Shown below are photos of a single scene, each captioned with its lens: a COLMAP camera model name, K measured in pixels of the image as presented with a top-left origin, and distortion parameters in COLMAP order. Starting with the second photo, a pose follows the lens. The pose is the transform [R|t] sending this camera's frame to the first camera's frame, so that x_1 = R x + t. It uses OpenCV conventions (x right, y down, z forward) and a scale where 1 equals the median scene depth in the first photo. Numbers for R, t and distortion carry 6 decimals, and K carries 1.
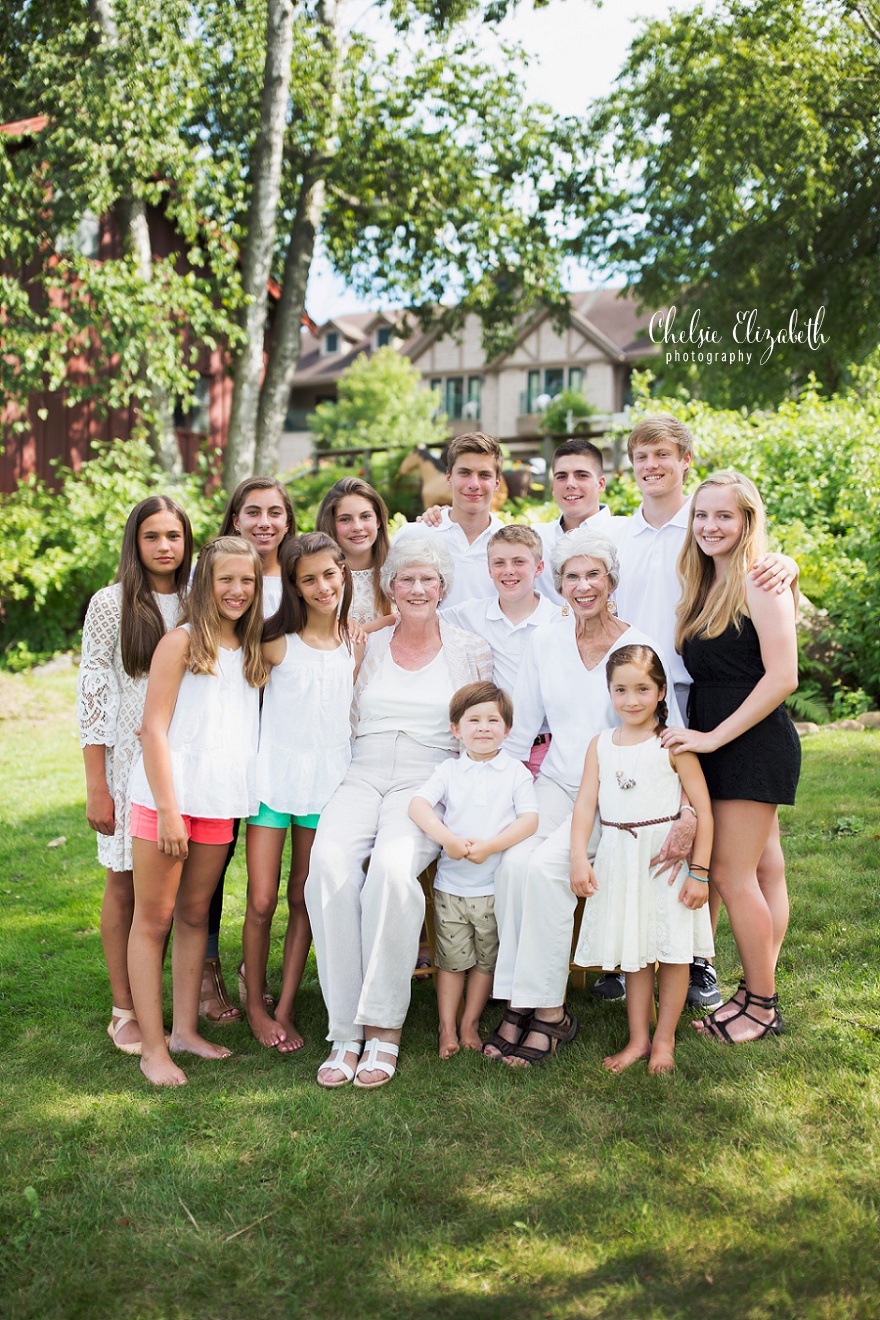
lens RADIAL K [[1355.0, 0, 452.7], [0, 1355.0, 641.5], [0, 0, 1]] dist [0.007535, 0.000000]
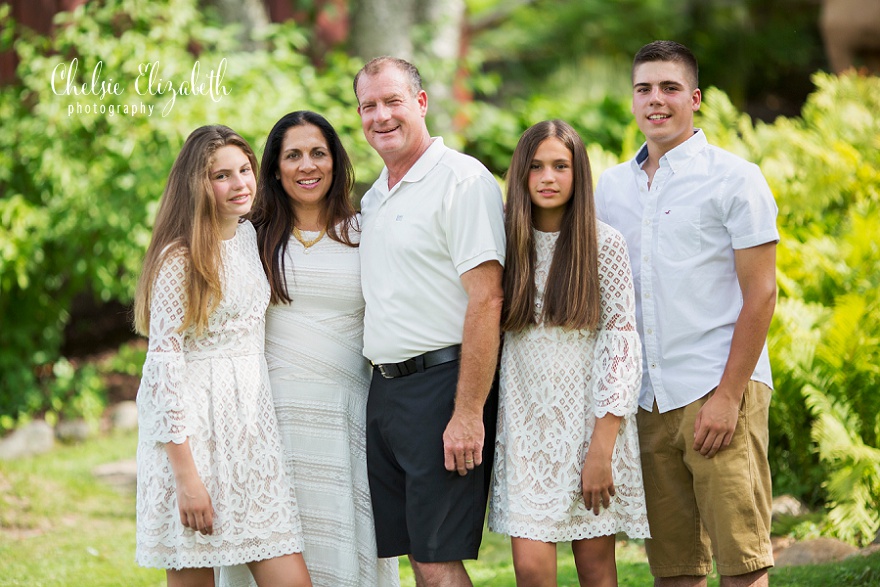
lens RADIAL K [[3651.7, 0, 445.9], [0, 3651.7, 299.4], [0, 0, 1]] dist [0.035906, 0.000000]
pose [[0.988622, -0.044743, -0.143612, 0.046365], [0.039884, 0.998536, -0.036539, 0.022543], [0.145037, 0.030395, 0.988959, -0.282920]]
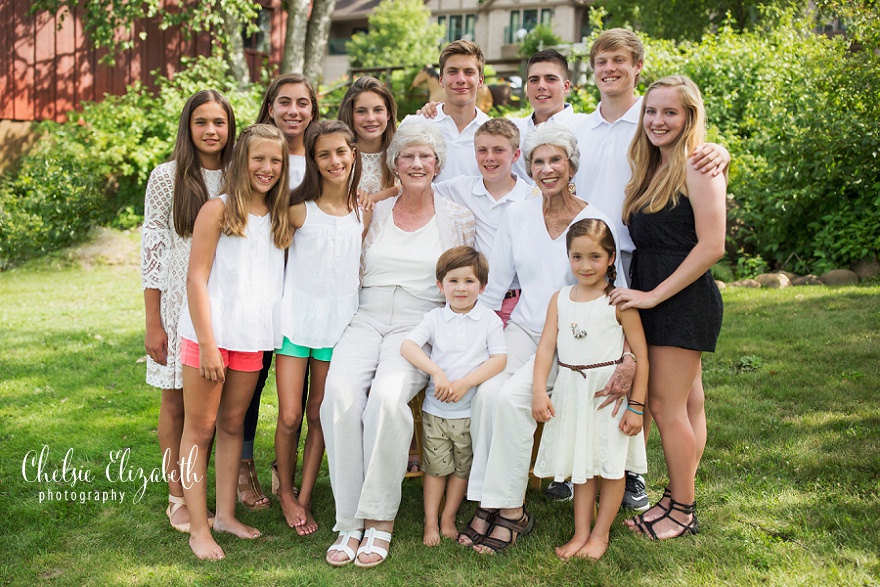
lens RADIAL K [[971.7, 0, 422.2], [0, 971.7, 301.2], [0, 0, 1]] dist [-0.005123, 0.000000]
pose [[0.999363, 0.022225, -0.027933, 0.003247], [-0.019594, 0.995643, 0.091168, -0.000152], [0.029837, -0.090563, 0.995444, 0.041654]]
